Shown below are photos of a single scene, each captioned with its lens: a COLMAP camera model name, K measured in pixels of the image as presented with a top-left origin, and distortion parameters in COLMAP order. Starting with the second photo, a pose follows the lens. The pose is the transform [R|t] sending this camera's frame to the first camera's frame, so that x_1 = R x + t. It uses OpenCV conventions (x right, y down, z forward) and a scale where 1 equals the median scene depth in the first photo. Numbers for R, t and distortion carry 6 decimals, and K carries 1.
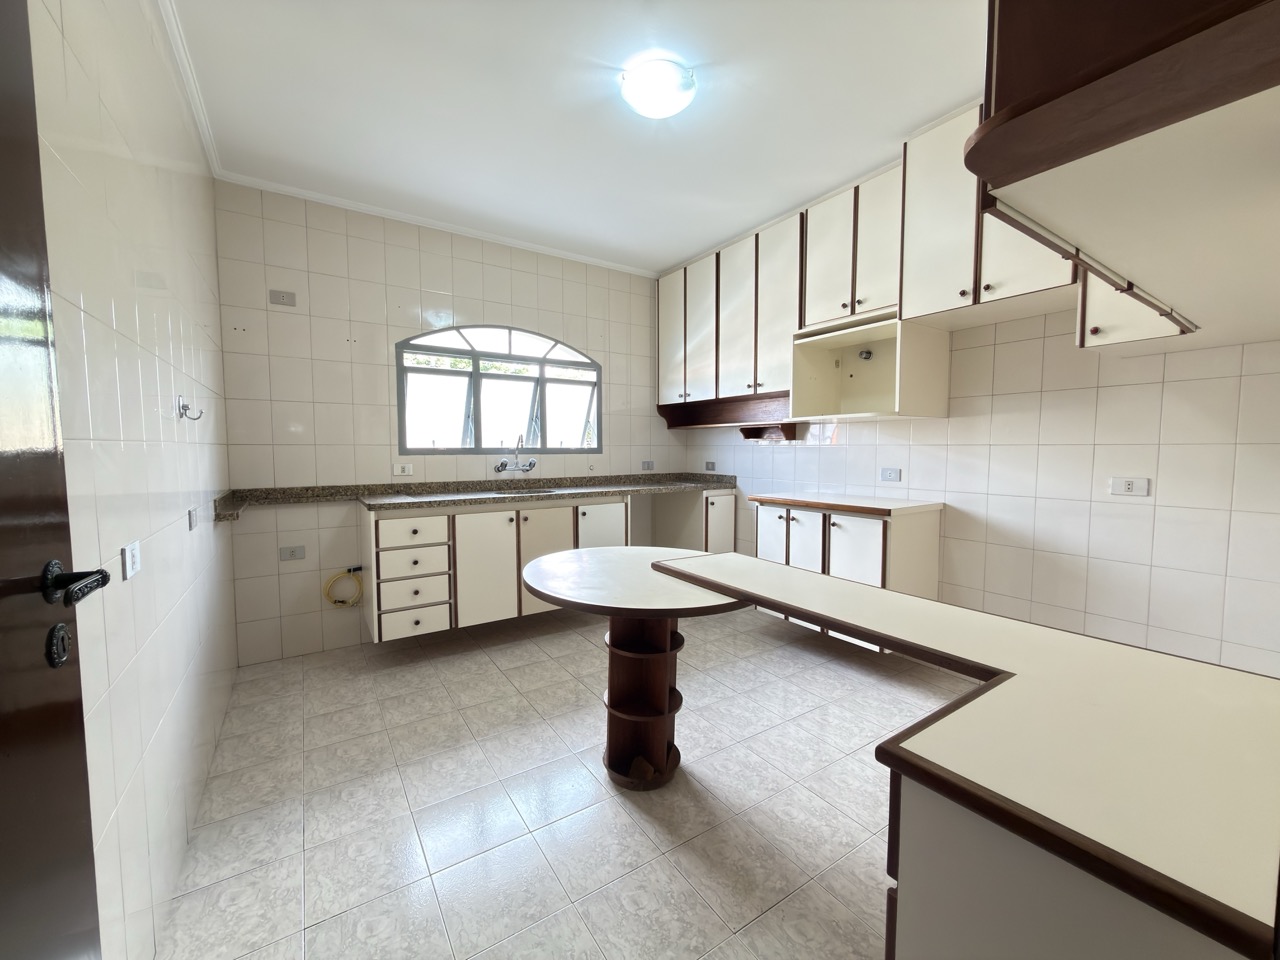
lens RADIAL K [[505.5, 0, 643.2], [0, 505.5, 483.7], [0, 0, 1]] dist [-0.000086, 0.000262]
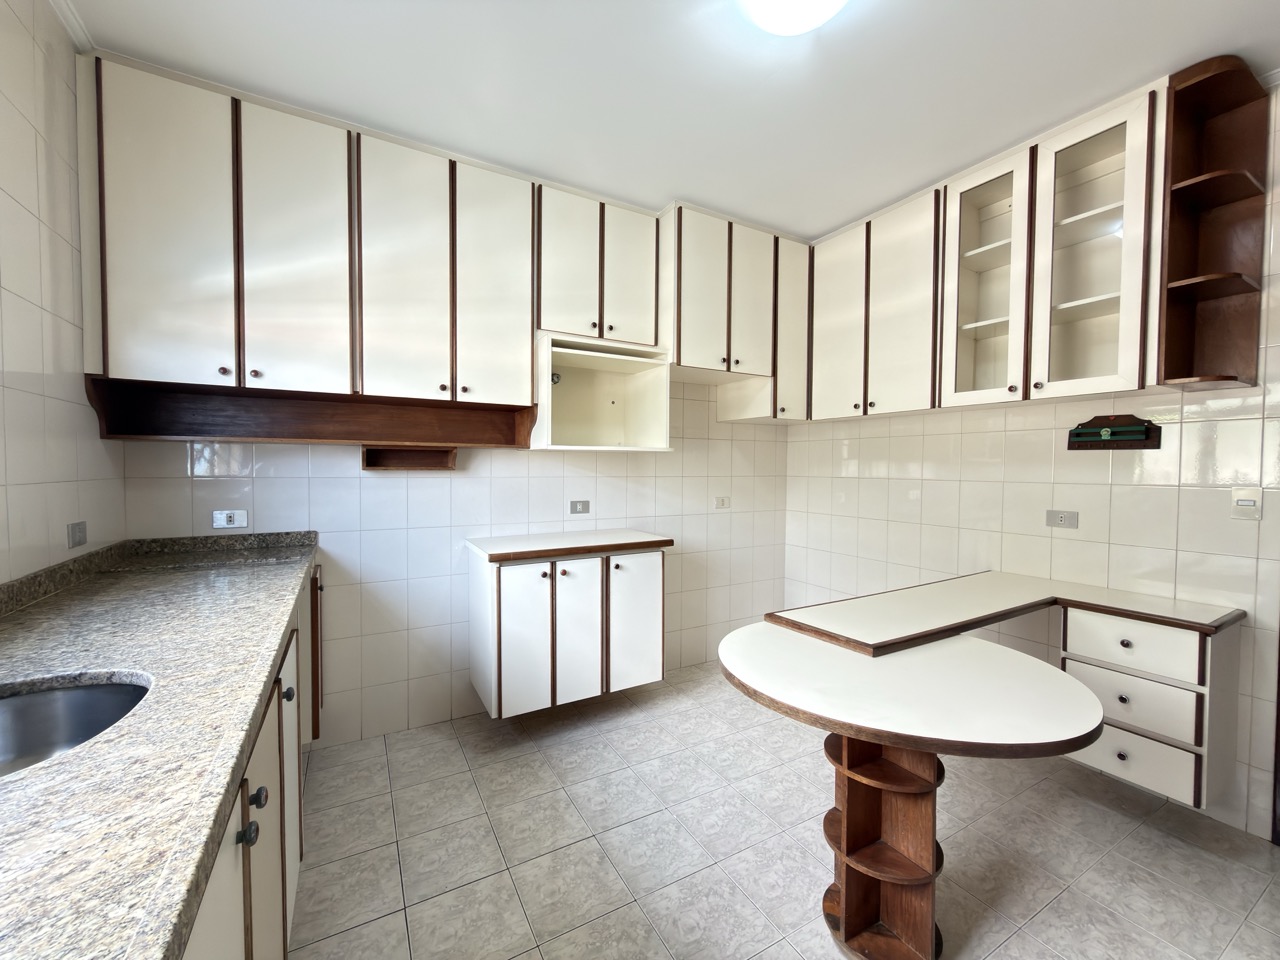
lens RADIAL K [[505.5, 0, 641.6], [0, 505.5, 482.8], [0, 0, 1]] dist [-0.000086, 0.000262]
pose [[0.077304, -0.031267, 0.996517, -0.399254], [0.063110, 0.997657, 0.026407, -0.070064], [-0.995008, 0.060849, 0.079097, 0.678281]]
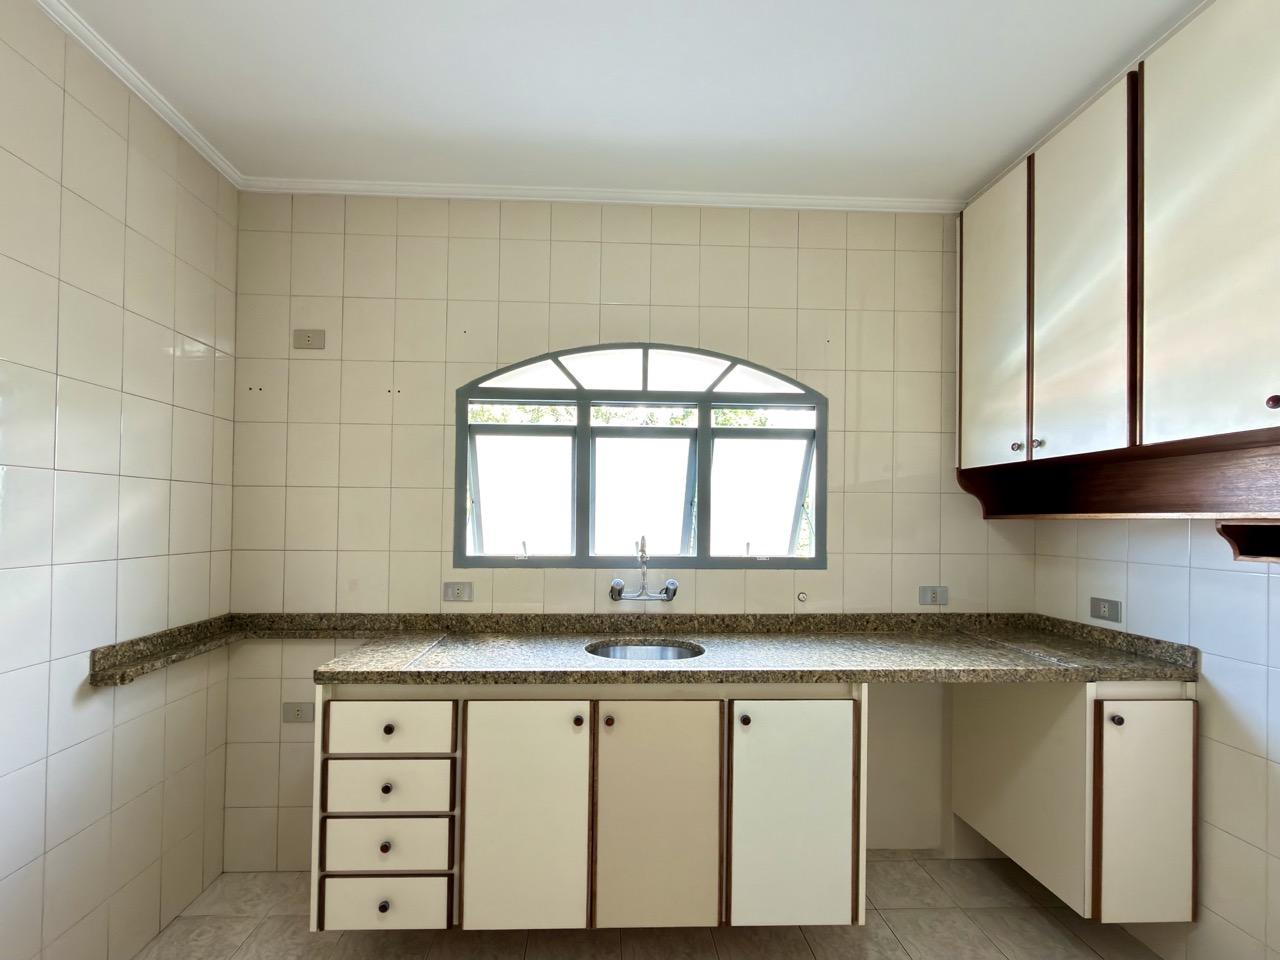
lens RADIAL K [[554.7, 0, 620.5], [0, 554.7, 517.9], [0, 0, 1]] dist [0.002003, -0.000767]
pose [[0.848330, 0.007106, -0.529420, 0.043154], [-0.047078, 0.996962, -0.062055, -0.076182], [0.527371, 0.077568, 0.846087, 0.478239]]
